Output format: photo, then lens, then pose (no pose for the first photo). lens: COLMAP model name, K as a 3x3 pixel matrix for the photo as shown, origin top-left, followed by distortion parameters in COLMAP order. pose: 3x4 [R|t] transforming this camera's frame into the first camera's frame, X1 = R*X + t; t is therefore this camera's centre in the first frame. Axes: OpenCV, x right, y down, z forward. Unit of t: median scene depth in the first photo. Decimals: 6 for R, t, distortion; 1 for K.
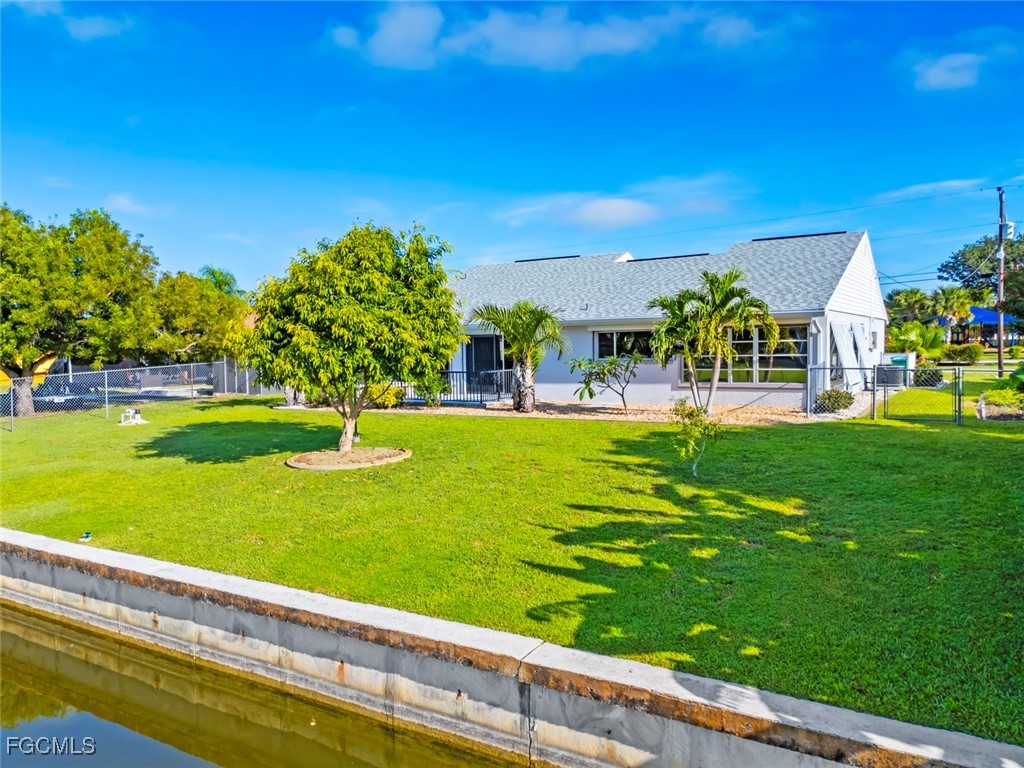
lens RADIAL K [[756.5, 0, 516.4], [0, 756.5, 382.6], [0, 0, 1]] dist [0.076609, -0.066570]
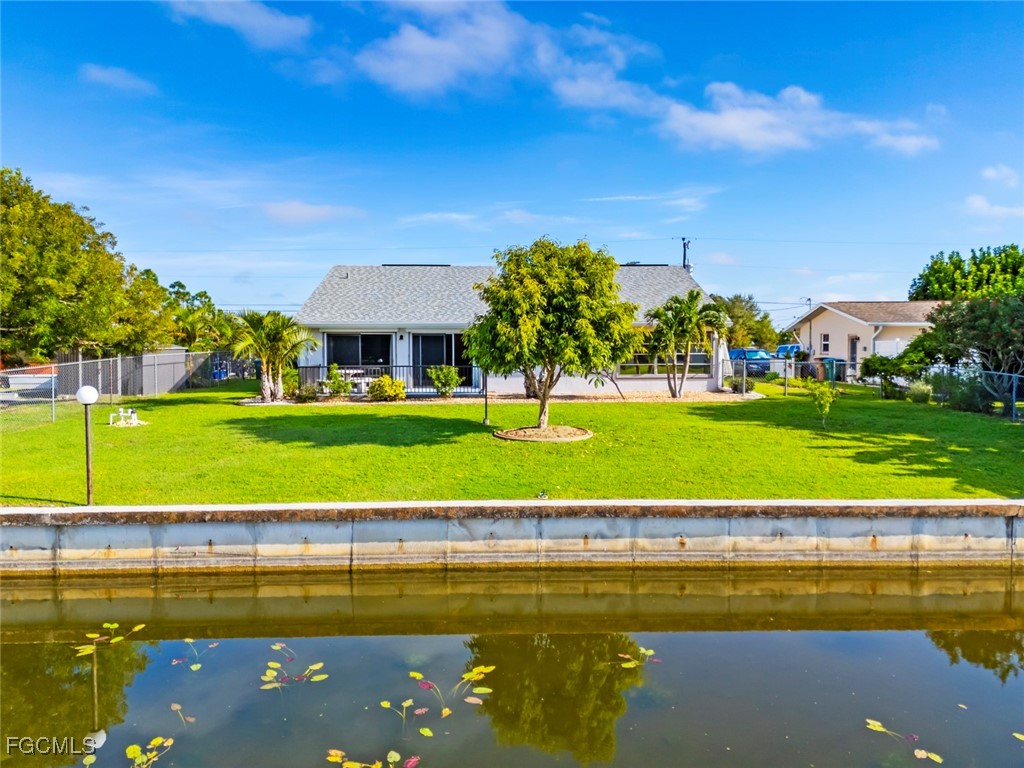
lens RADIAL K [[756.5, 0, 516.4], [0, 756.5, 382.6], [0, 0, 1]] dist [0.076609, -0.066570]
pose [[0.840185, -0.011229, 0.542183, -1.538840], [0.016444, 0.999853, -0.004775, 0.041143], [-0.542050, 0.012927, 0.840247, 0.063810]]
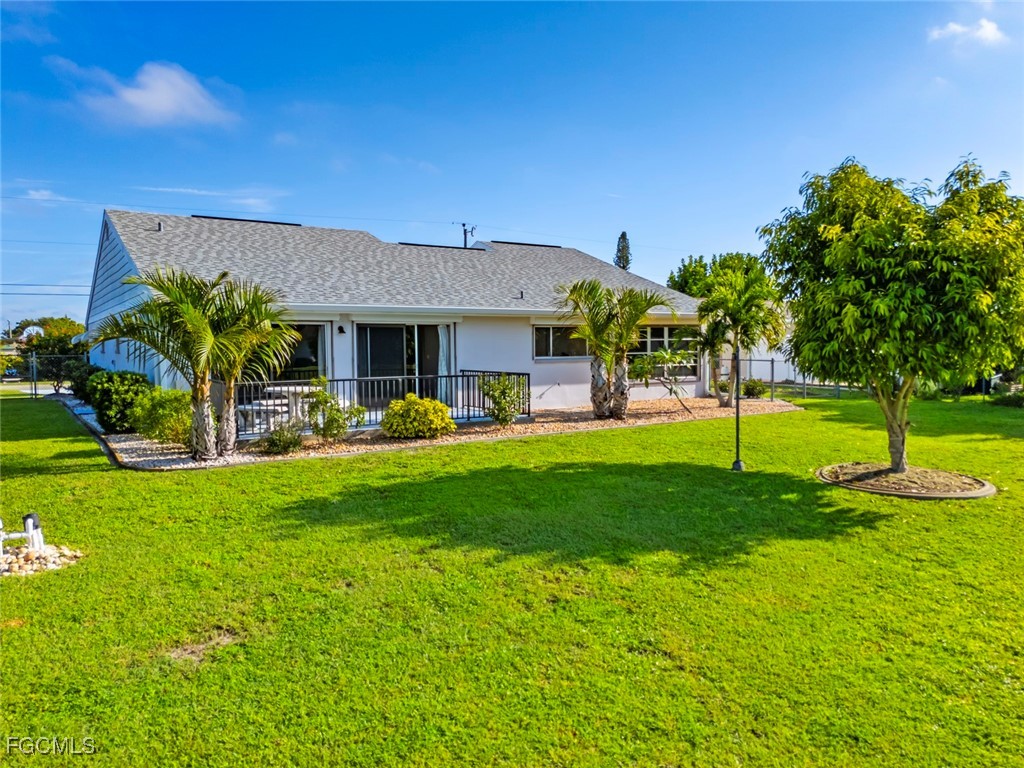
lens RADIAL K [[756.5, 0, 516.4], [0, 756.5, 382.6], [0, 0, 1]] dist [0.076609, -0.066570]
pose [[0.431083, -0.029707, 0.901823, -1.762105], [0.052948, 0.998568, 0.007585, -0.027019], [-0.900757, 0.044480, 0.432039, 1.740050]]
